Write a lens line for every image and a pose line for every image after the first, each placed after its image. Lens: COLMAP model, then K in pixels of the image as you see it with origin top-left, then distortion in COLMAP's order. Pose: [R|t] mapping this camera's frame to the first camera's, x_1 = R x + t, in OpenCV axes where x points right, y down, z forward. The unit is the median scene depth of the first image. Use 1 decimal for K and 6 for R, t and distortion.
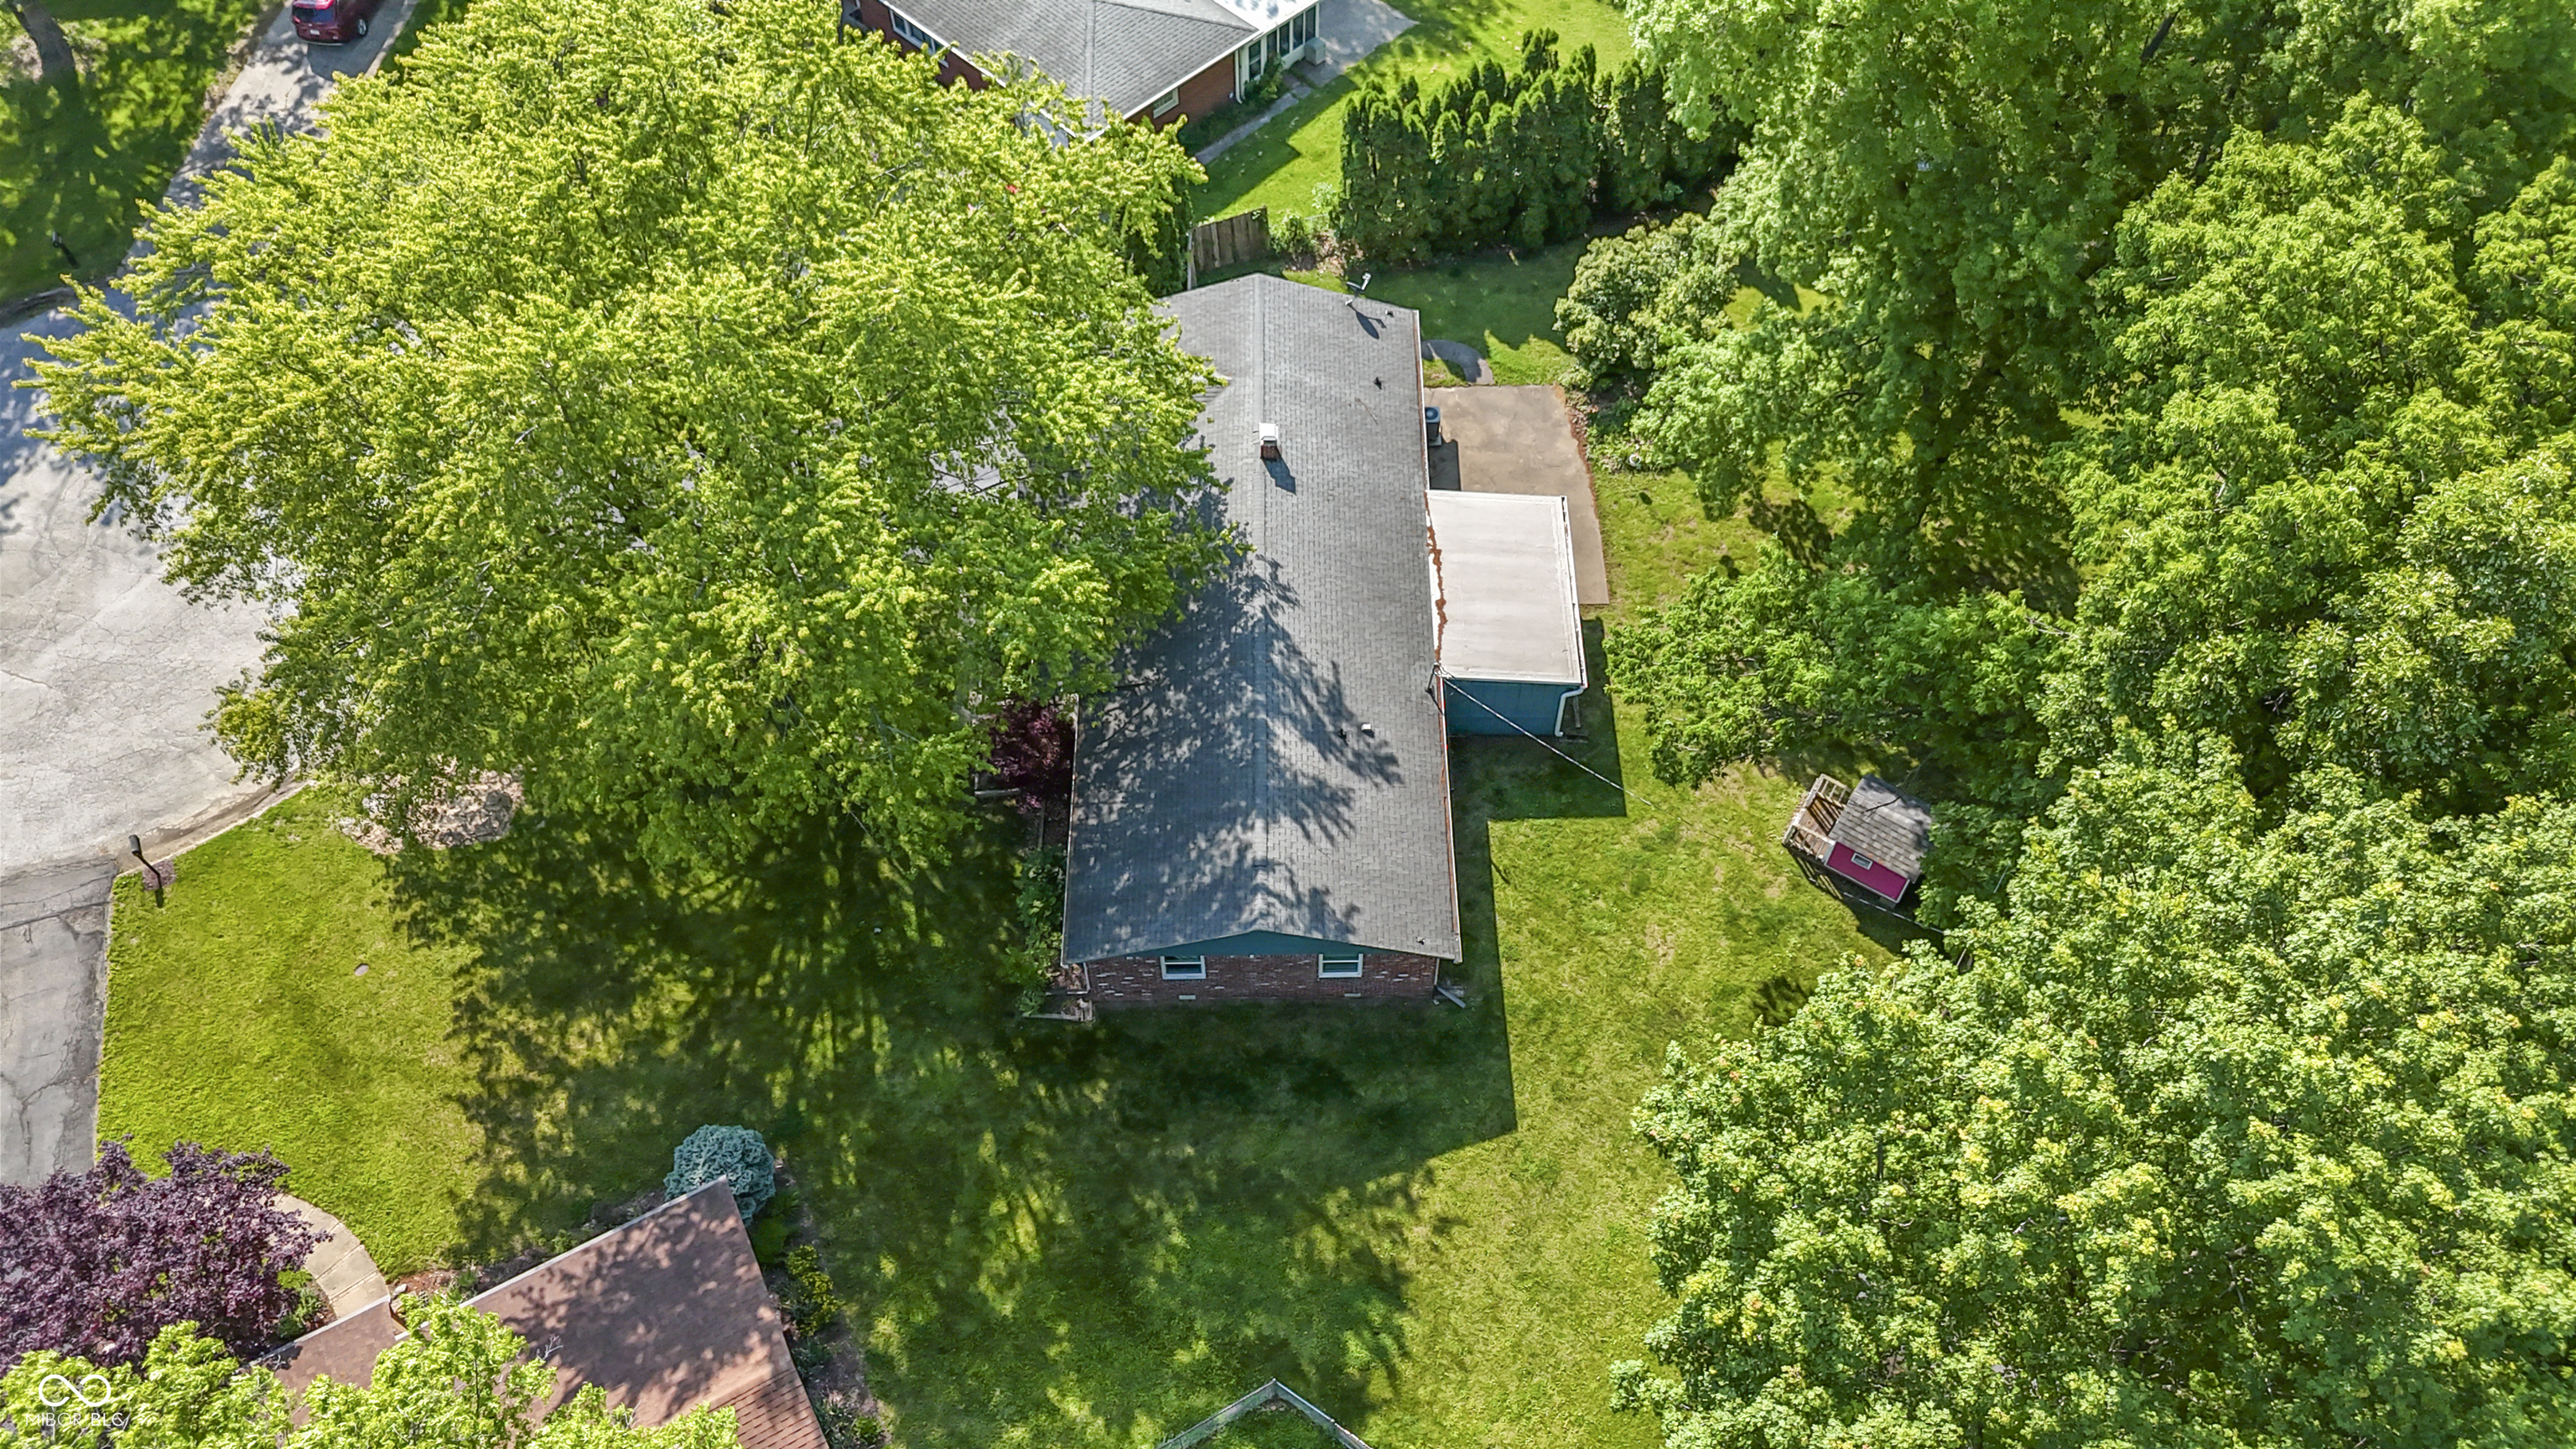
lens RADIAL K [[1897.2, 0, 1288.0], [0, 1897.2, 724.5], [0, 0, 1]] dist [0.046535, -0.004422]
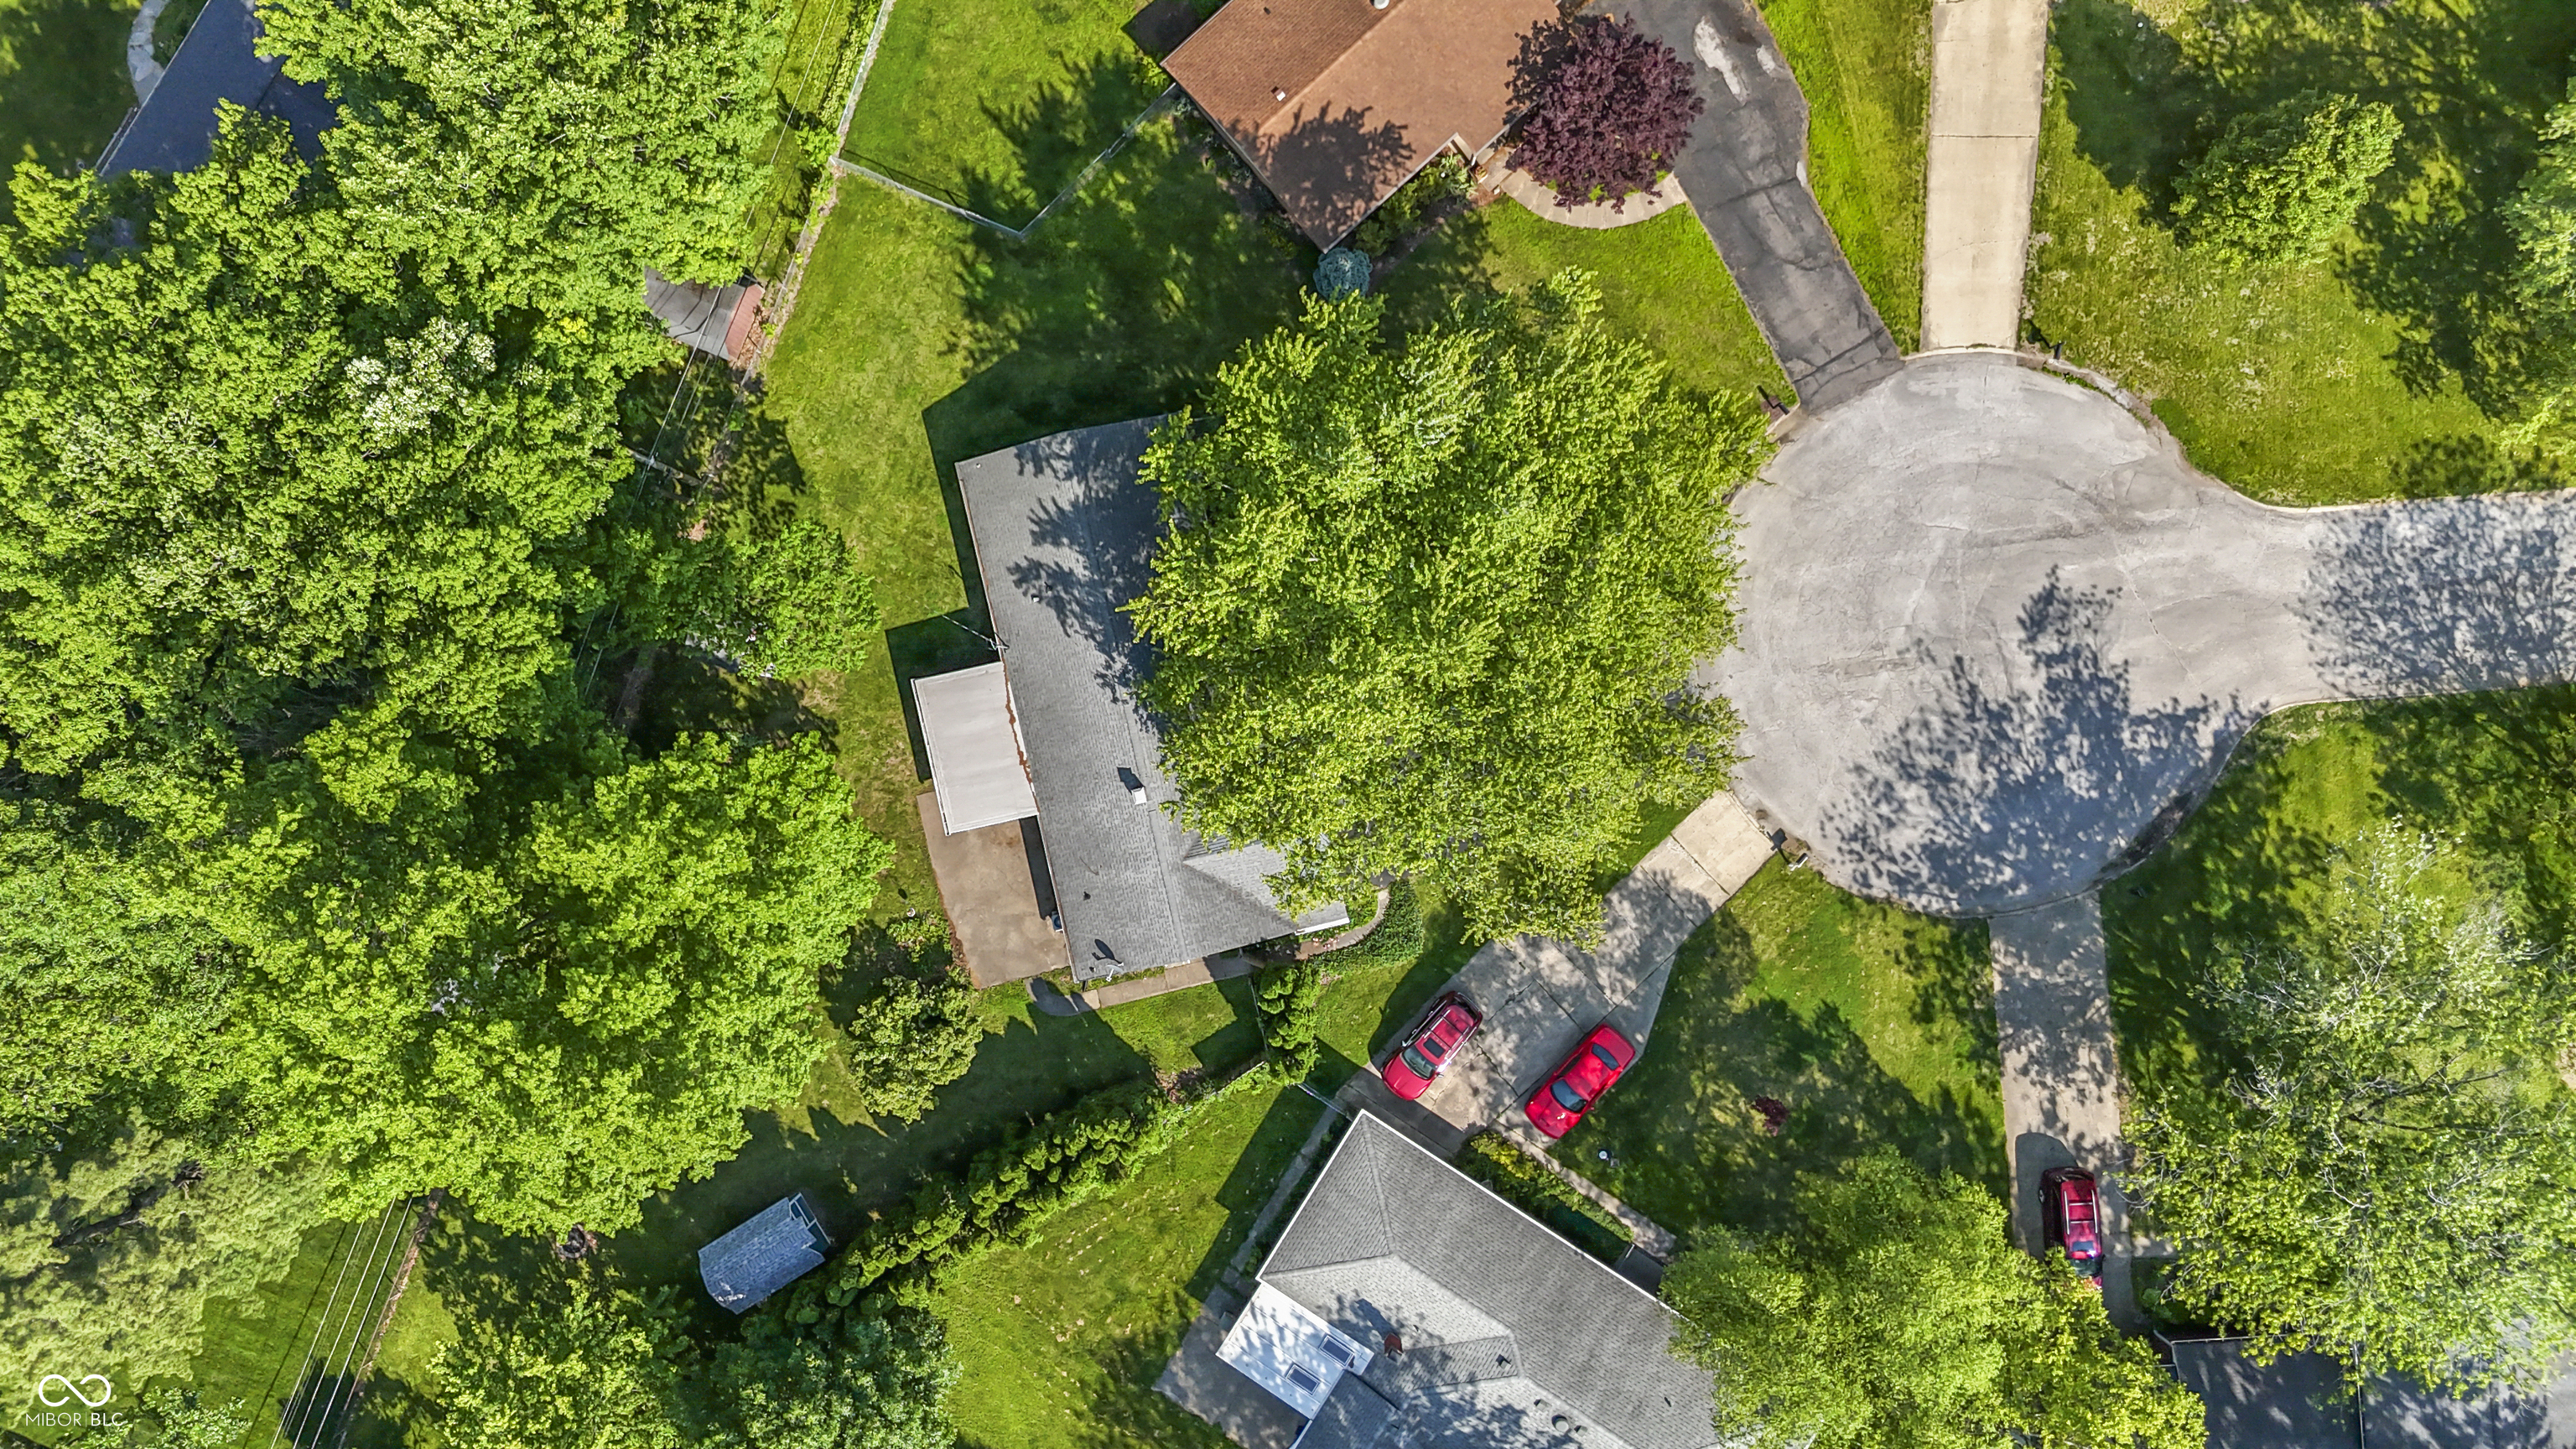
lens RADIAL K [[1897.2, 0, 1288.0], [0, 1897.2, 724.5], [0, 0, 1]] dist [0.046535, -0.004422]
pose [[-0.976501, 0.214953, 0.015543, -0.162430], [-0.170837, -0.816018, 0.552204, -0.969506], [0.131381, 0.536572, 0.833564, -0.244647]]
